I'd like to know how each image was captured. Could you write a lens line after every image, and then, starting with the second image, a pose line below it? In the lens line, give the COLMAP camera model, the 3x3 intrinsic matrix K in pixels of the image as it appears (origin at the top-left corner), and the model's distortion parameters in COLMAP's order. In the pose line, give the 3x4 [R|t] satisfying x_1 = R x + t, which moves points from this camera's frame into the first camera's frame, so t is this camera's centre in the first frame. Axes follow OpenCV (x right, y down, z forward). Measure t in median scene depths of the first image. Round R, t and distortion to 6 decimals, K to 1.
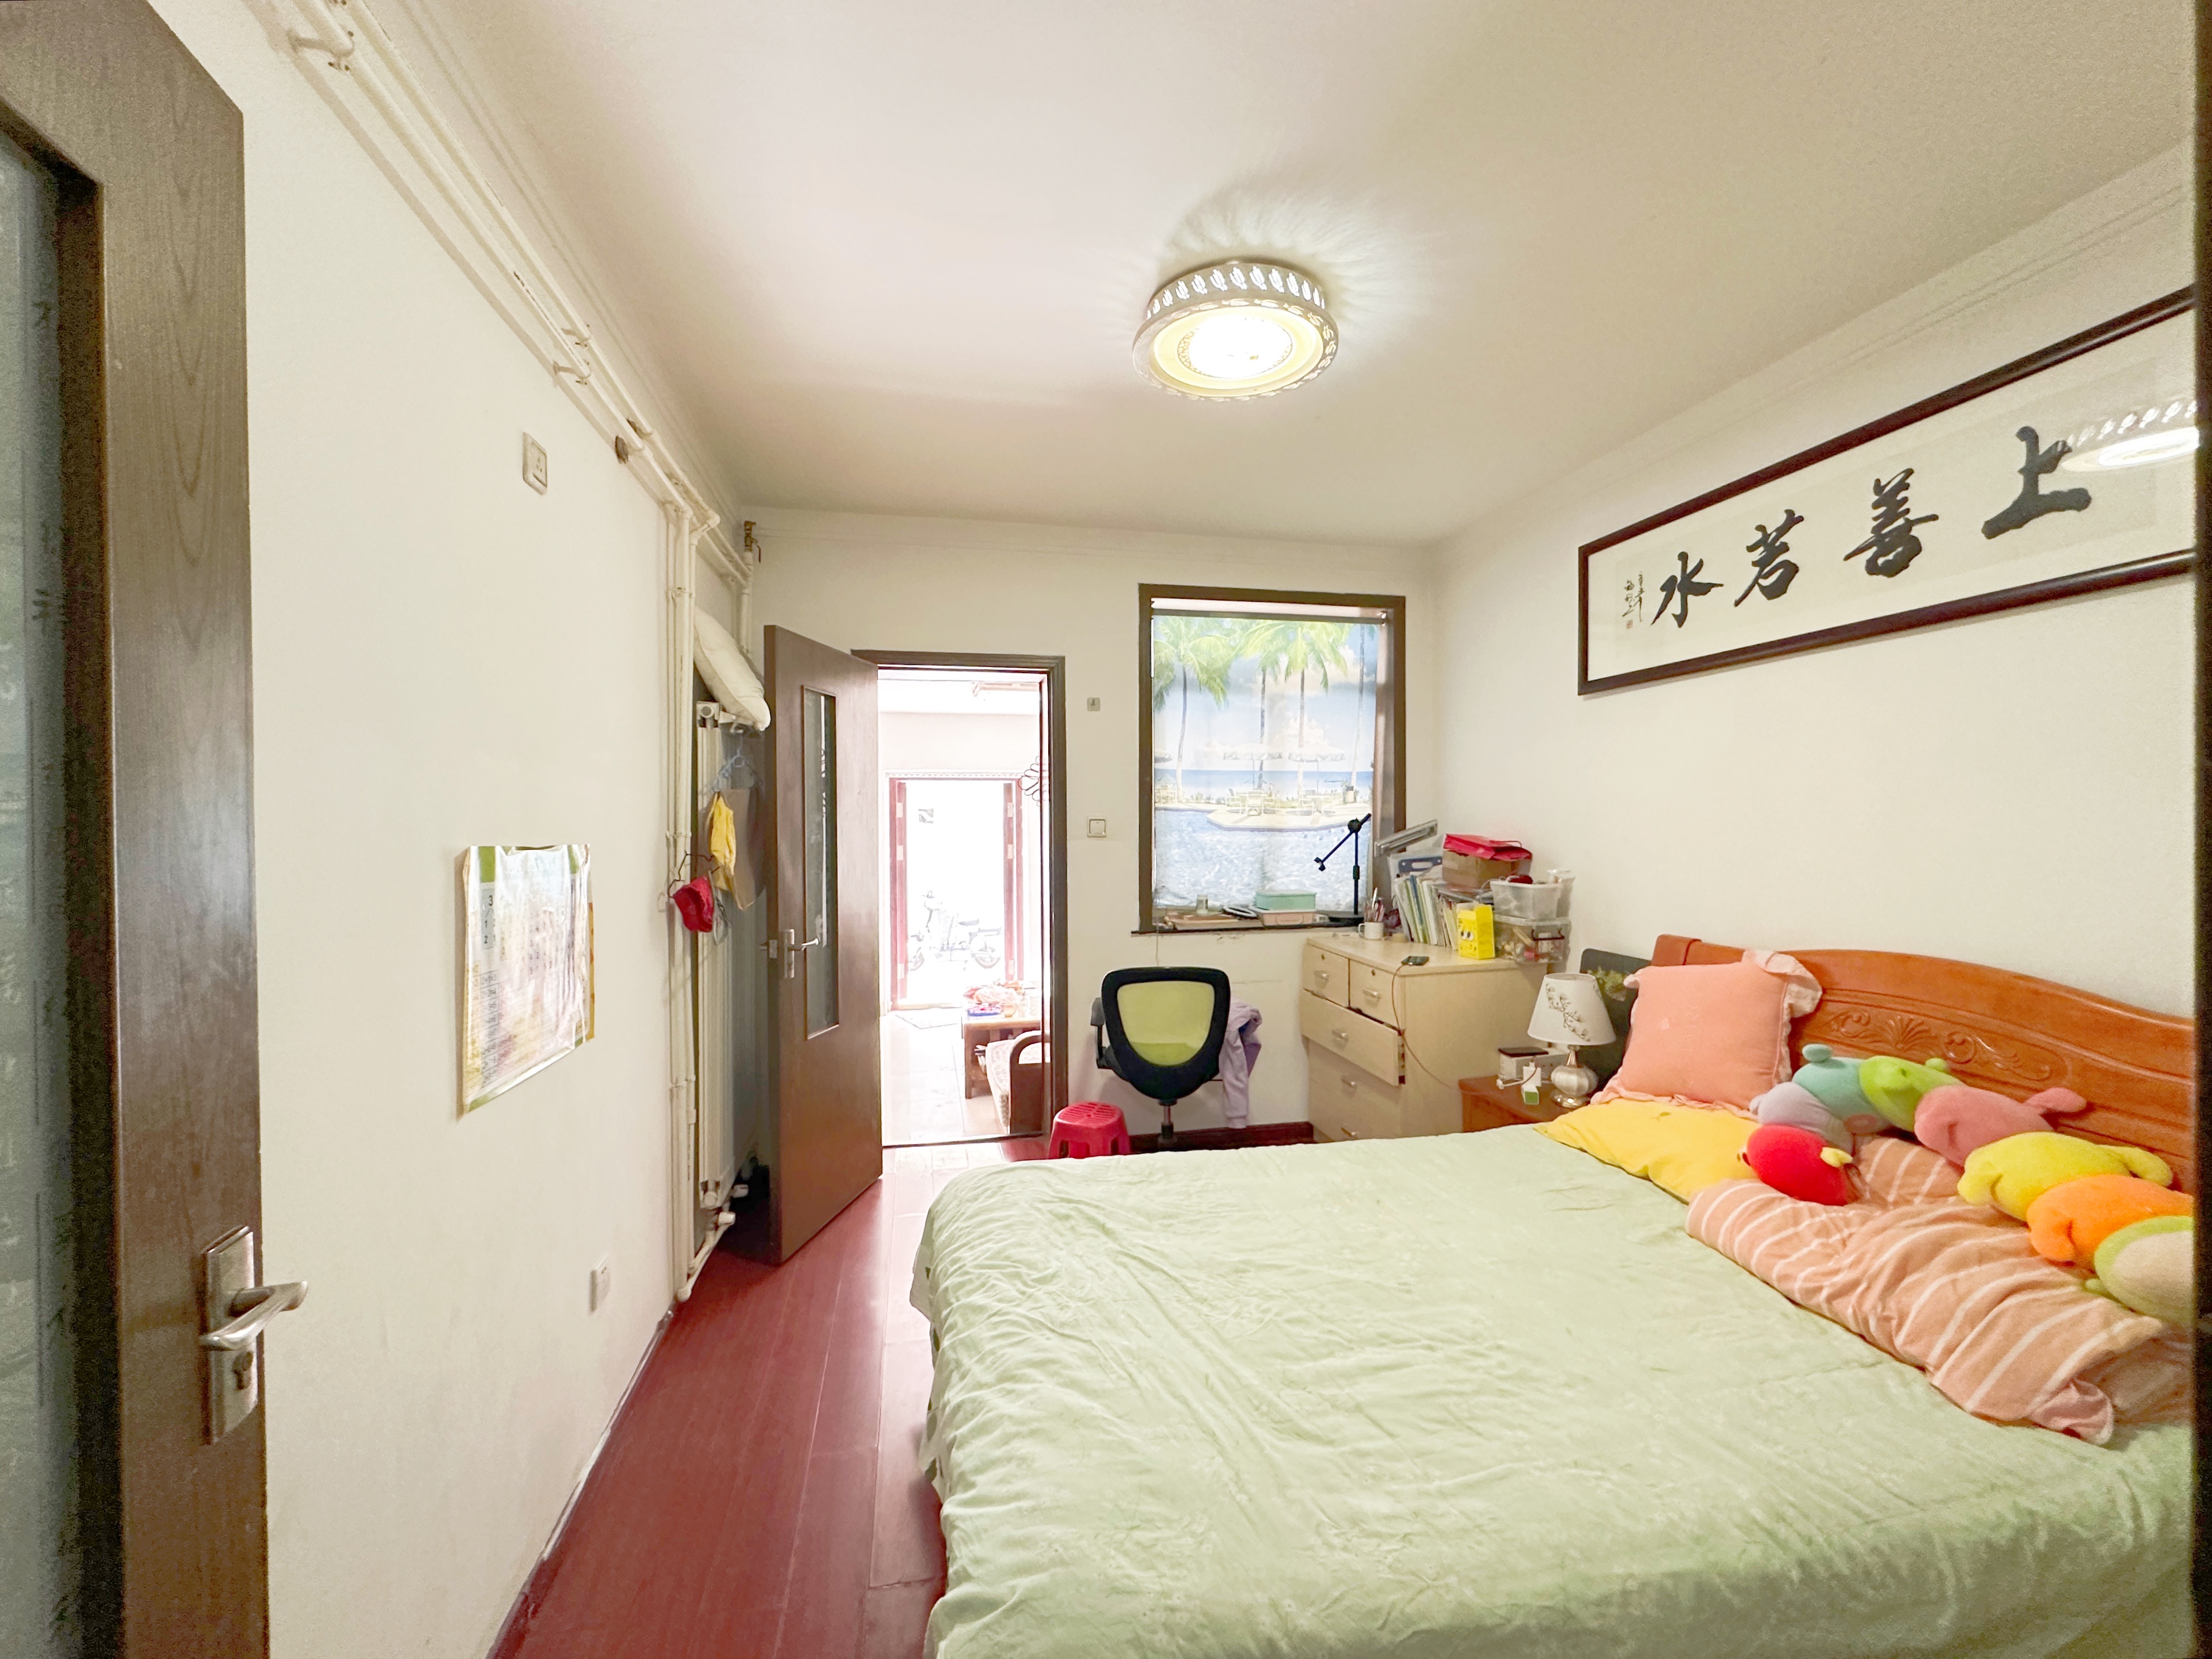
lens RADIAL K [[882.8, 0, 1104.6], [0, 882.8, 832.3], [0, 0, 1]] dist [0.003469, 0.000549]
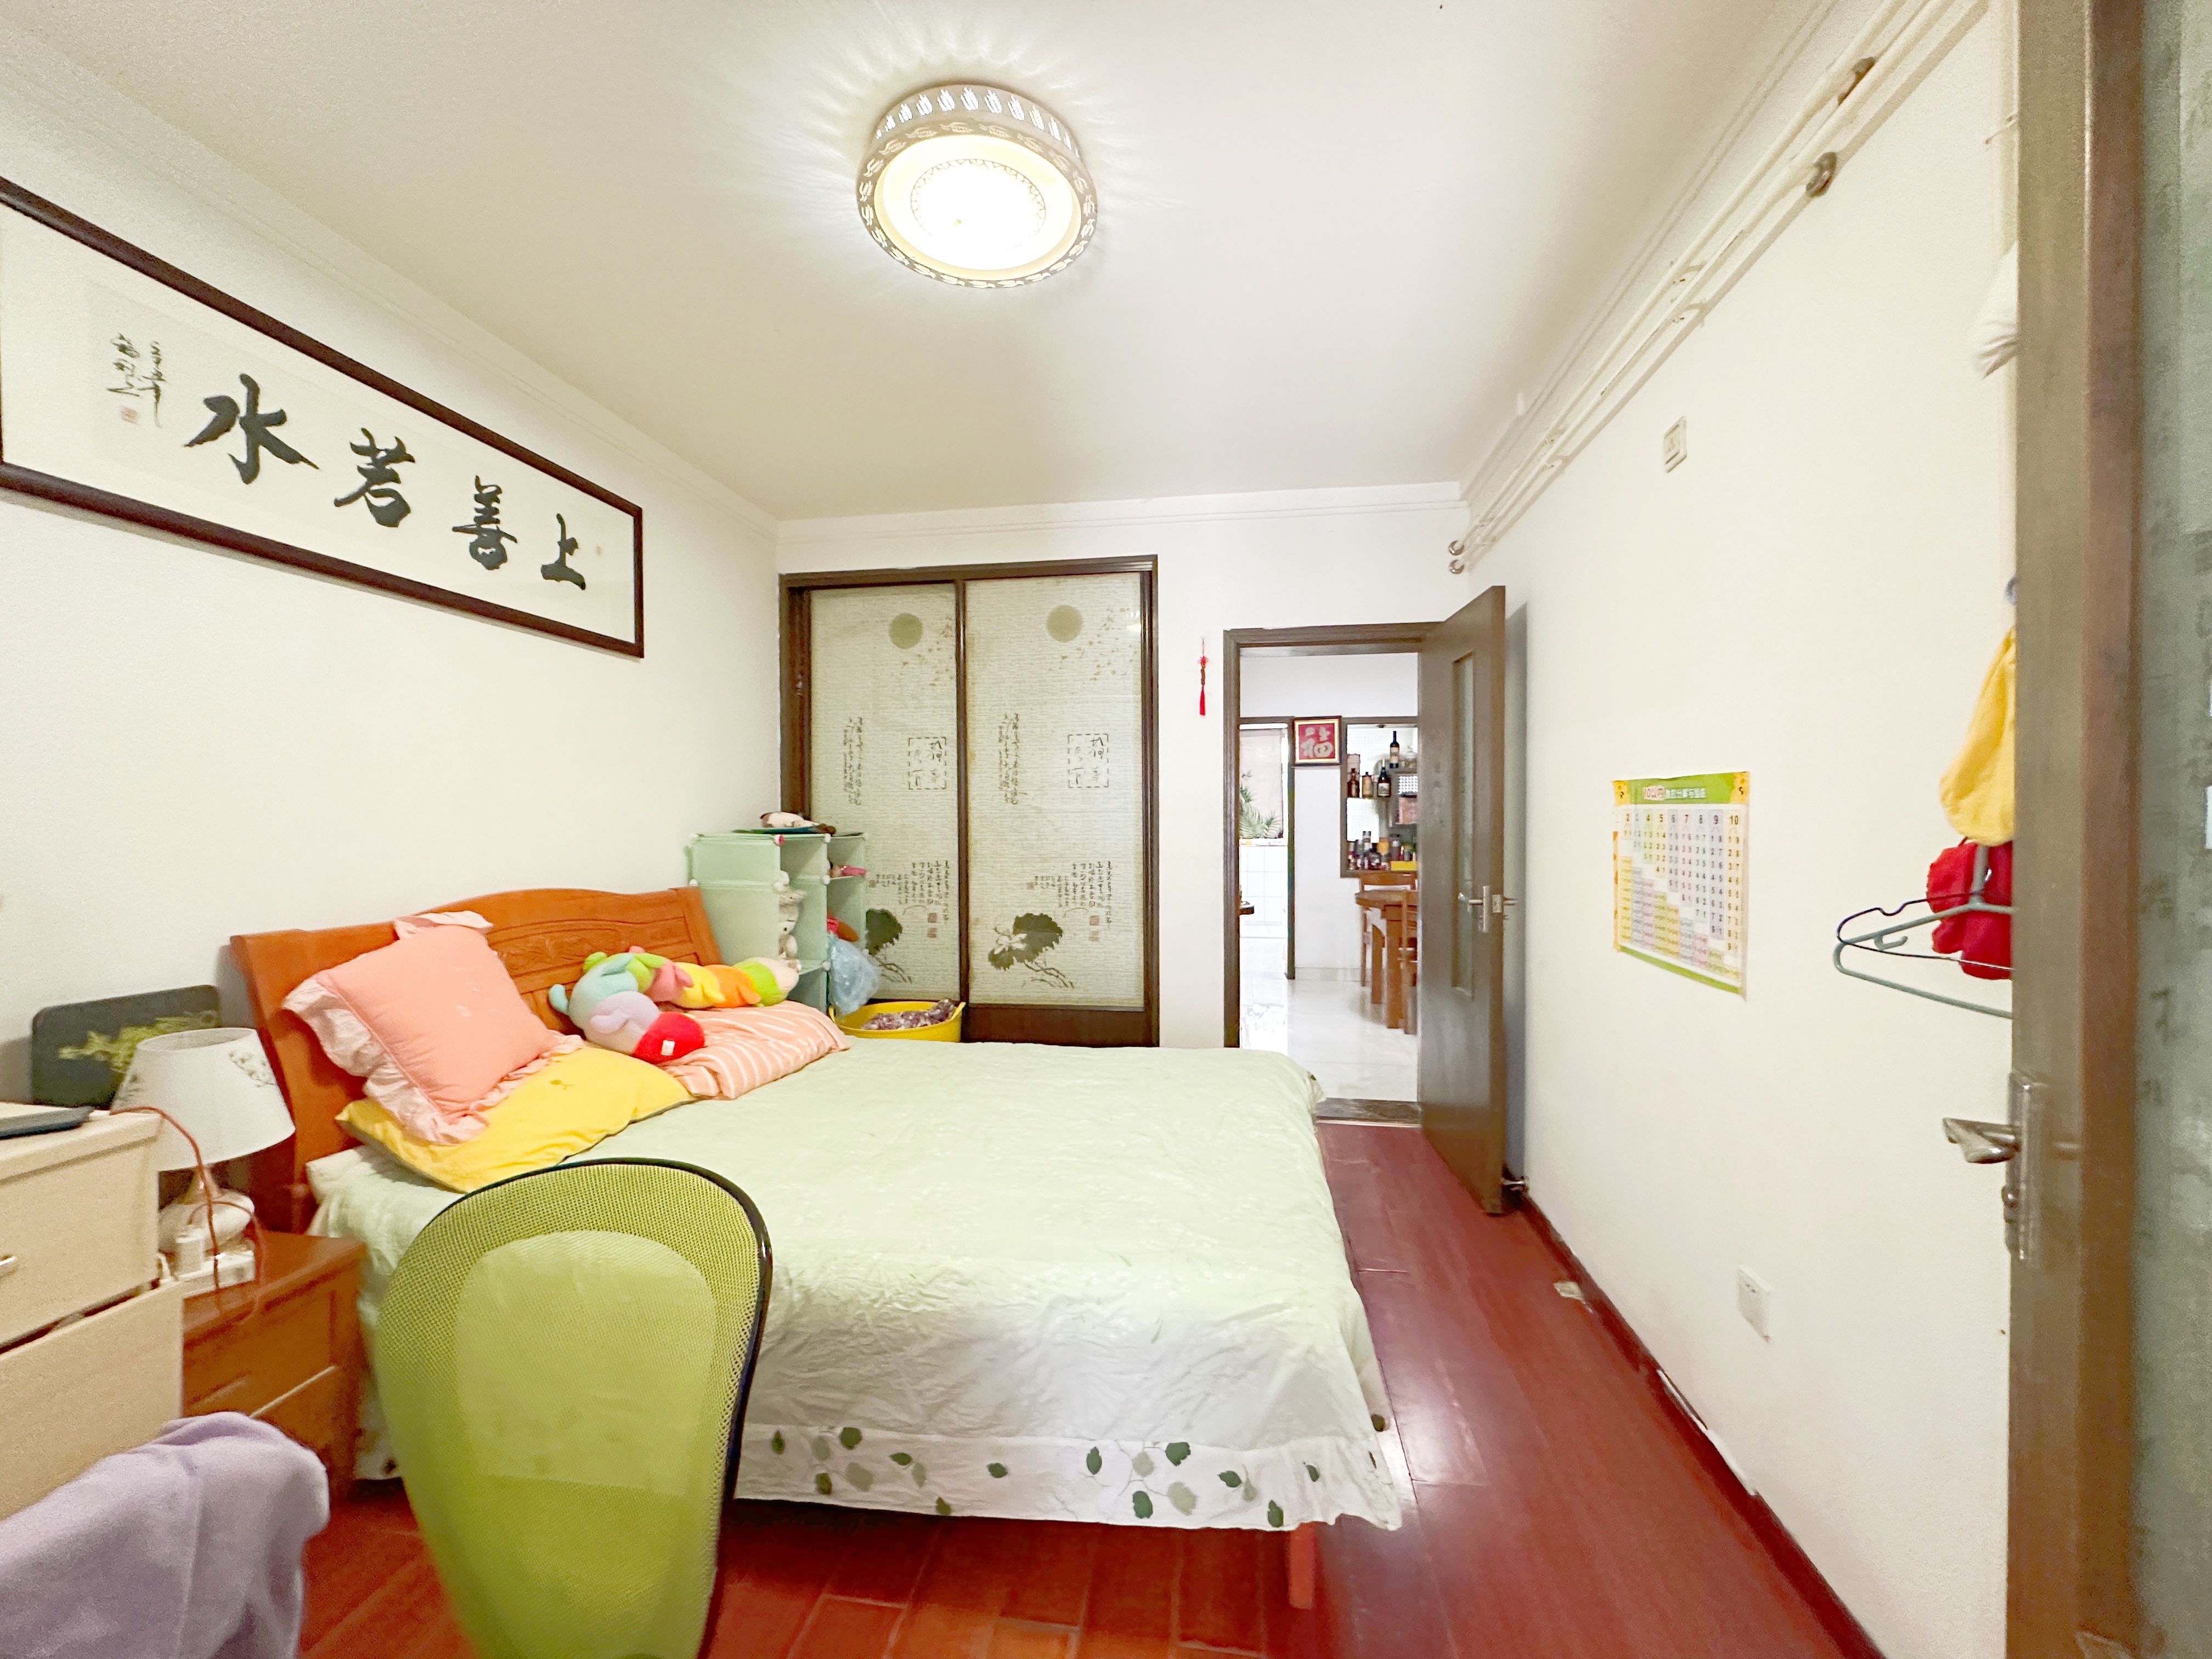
lens RADIAL K [[882.7, 0, 1109.6], [0, 882.7, 820.2], [0, 0, 1]] dist [0.003469, 0.000549]
pose [[-0.944750, -0.001192, 0.327790, -0.237342], [0.003413, 0.999903, 0.013472, 0.026094], [-0.327775, 0.013846, -0.944655, 1.630809]]
